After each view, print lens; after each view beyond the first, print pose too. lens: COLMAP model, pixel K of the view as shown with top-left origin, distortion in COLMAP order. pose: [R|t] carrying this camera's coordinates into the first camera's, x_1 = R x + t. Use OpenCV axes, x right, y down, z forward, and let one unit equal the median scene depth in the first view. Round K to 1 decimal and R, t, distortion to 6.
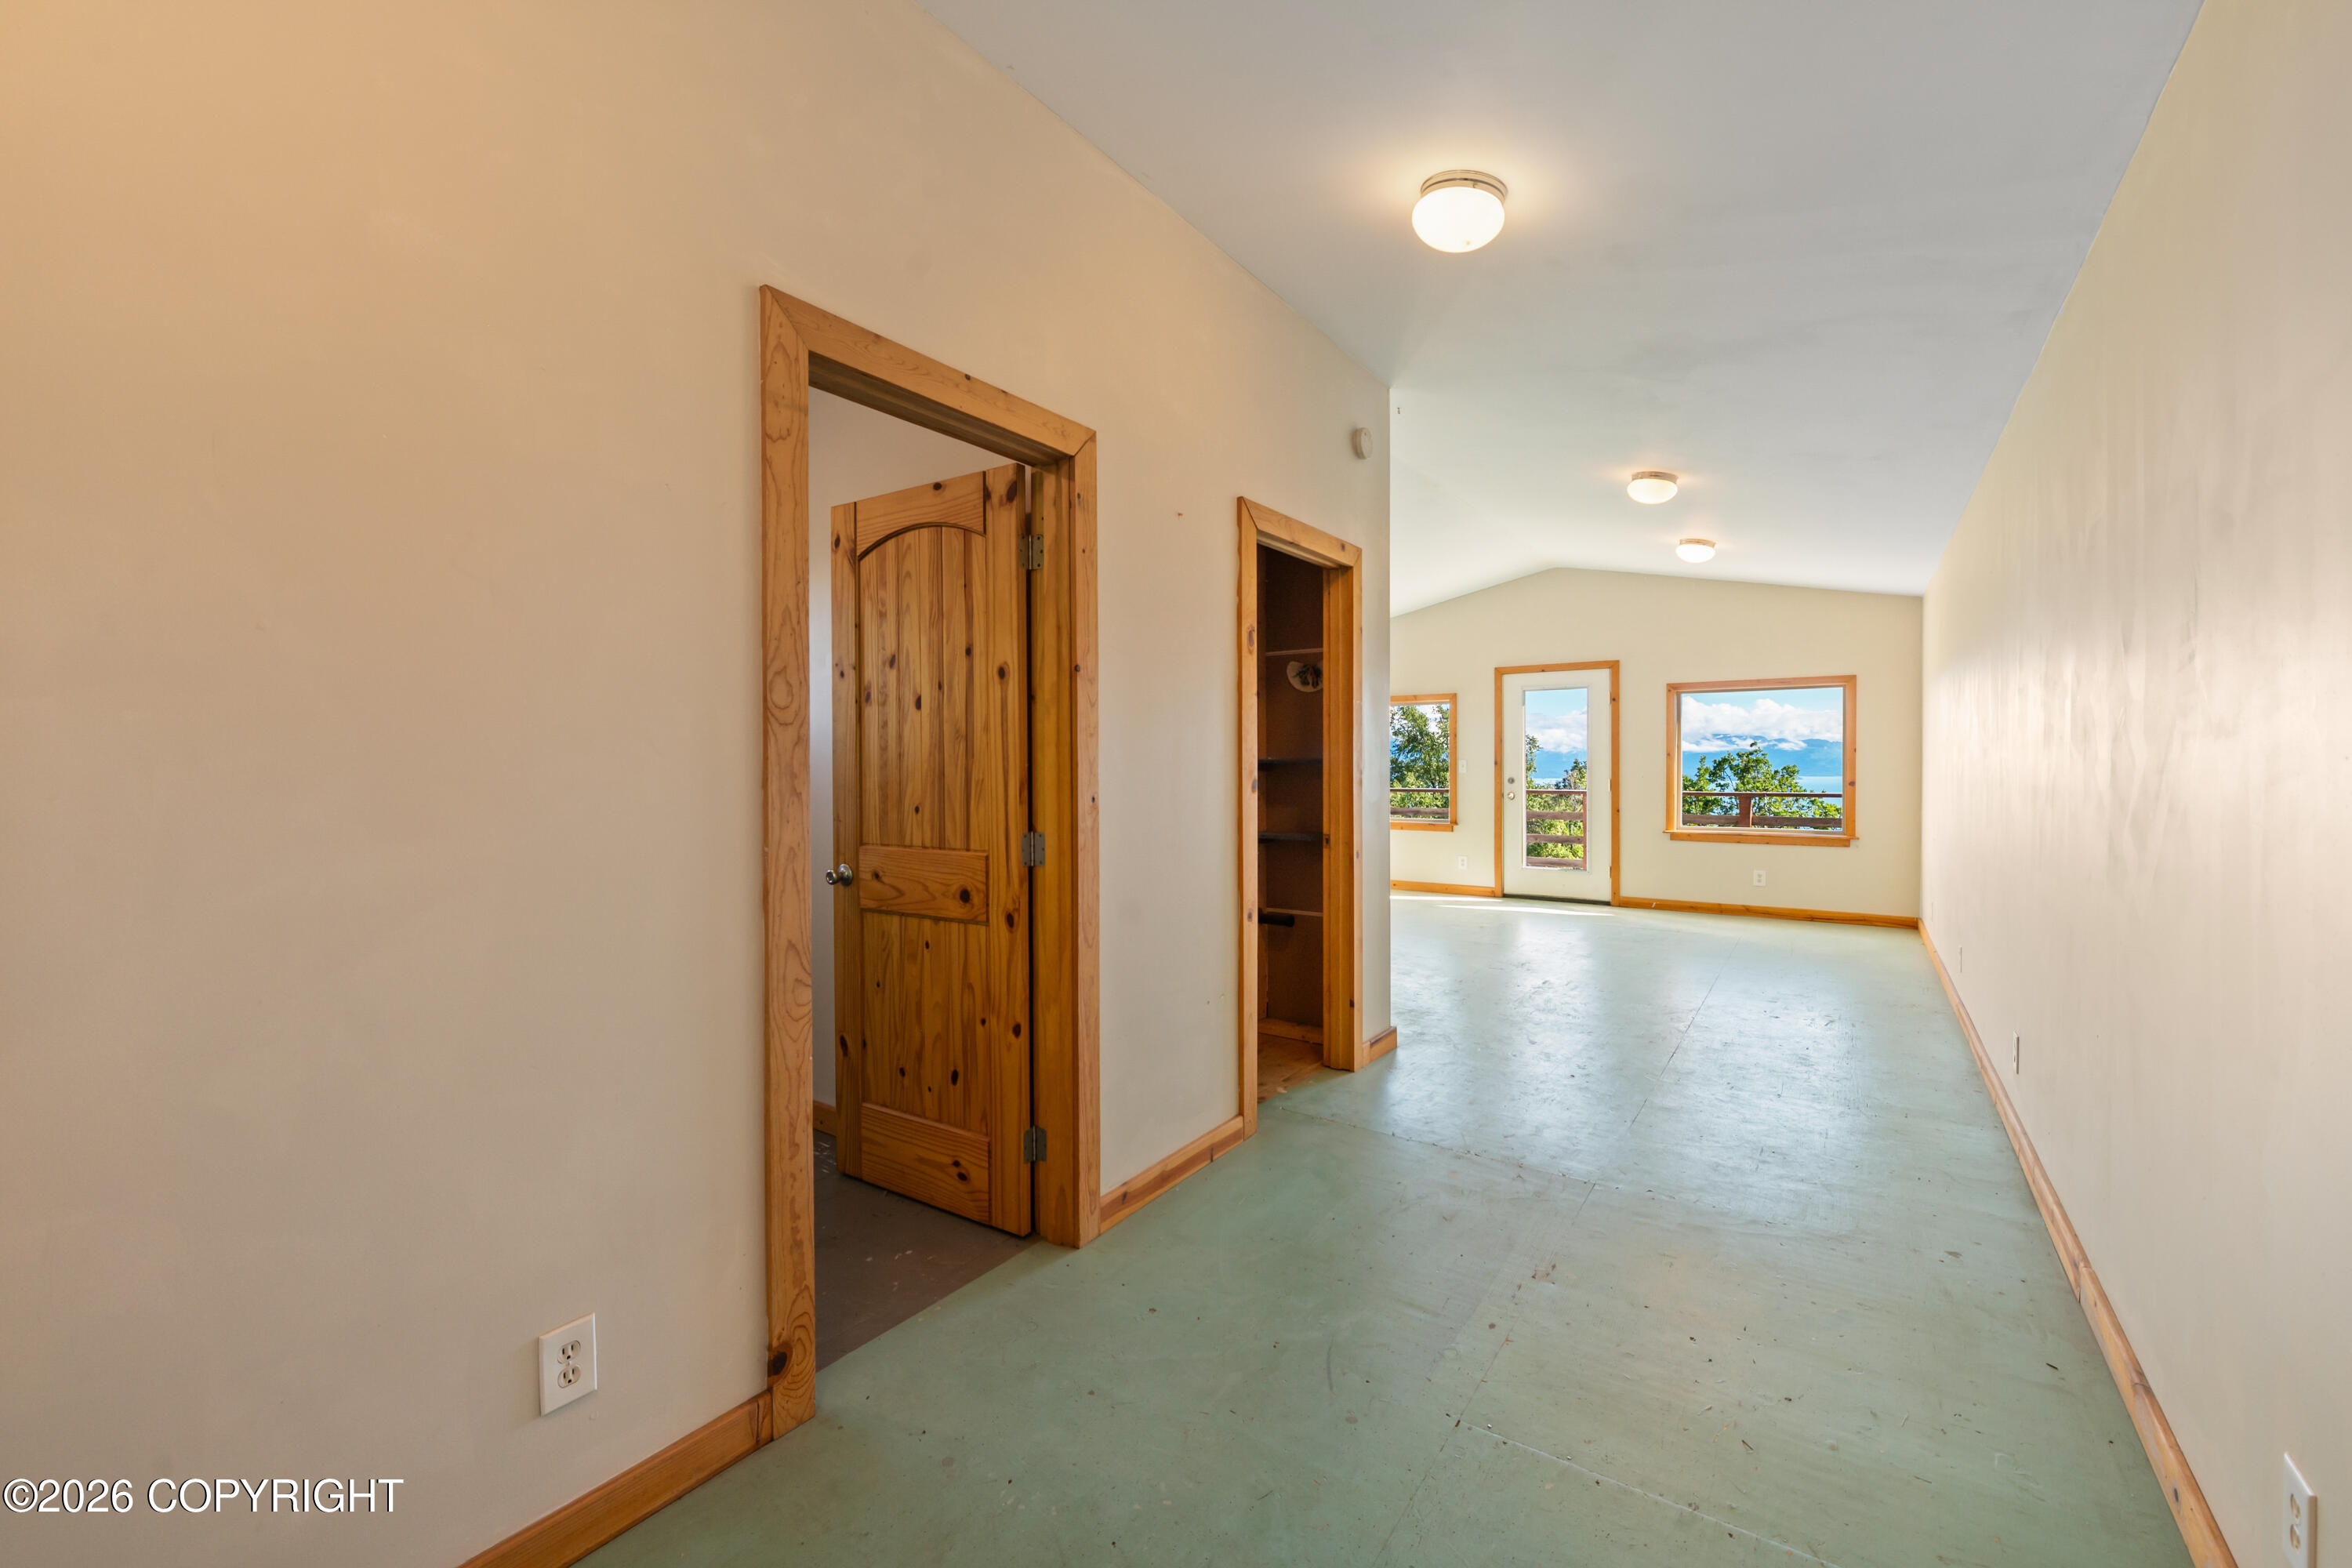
lens RADIAL K [[964.4, 0, 1167.8], [0, 964.4, 774.7], [0, 0, 1]] dist [-0.004179, -0.000998]
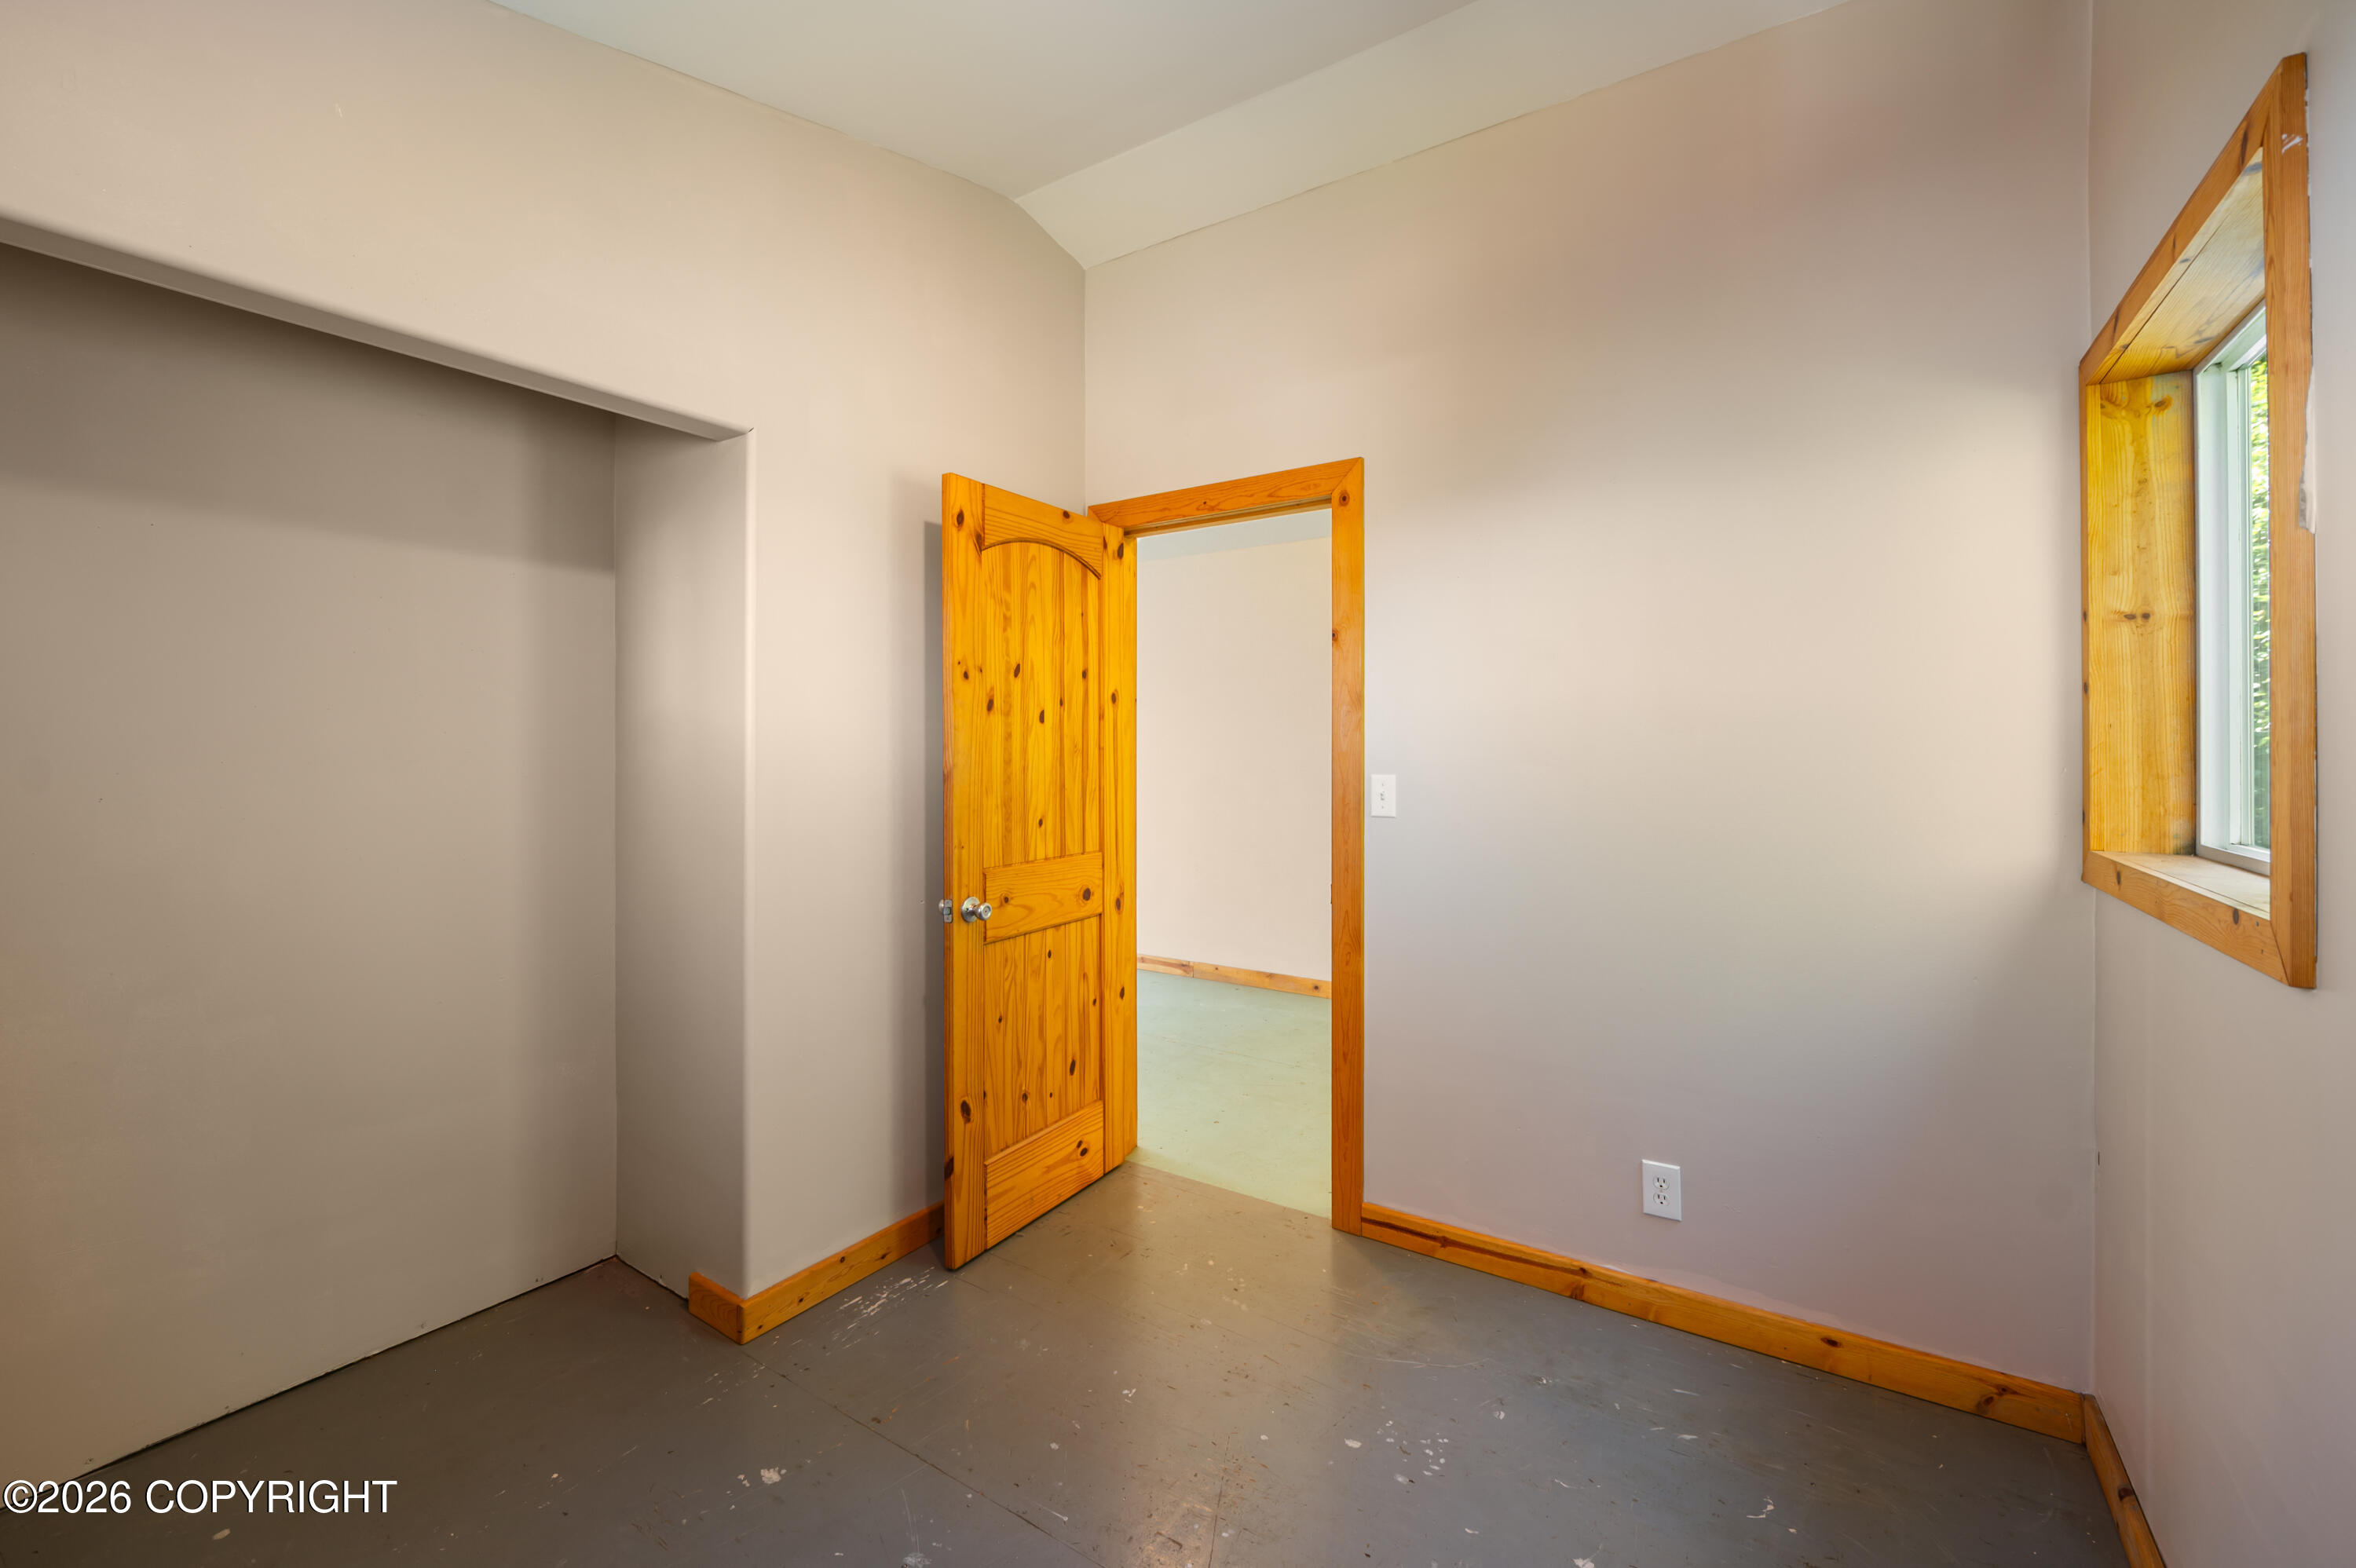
lens RADIAL K [[966.0, 0, 1169.8], [0, 966.0, 774.6], [0, 0, 1]] dist [-0.004179, -0.000998]
pose [[-0.024470, -0.015382, 0.999582, -1.281912], [0.024108, 0.999582, 0.015972, -0.026789], [-0.999410, 0.024488, -0.024089, 0.900549]]
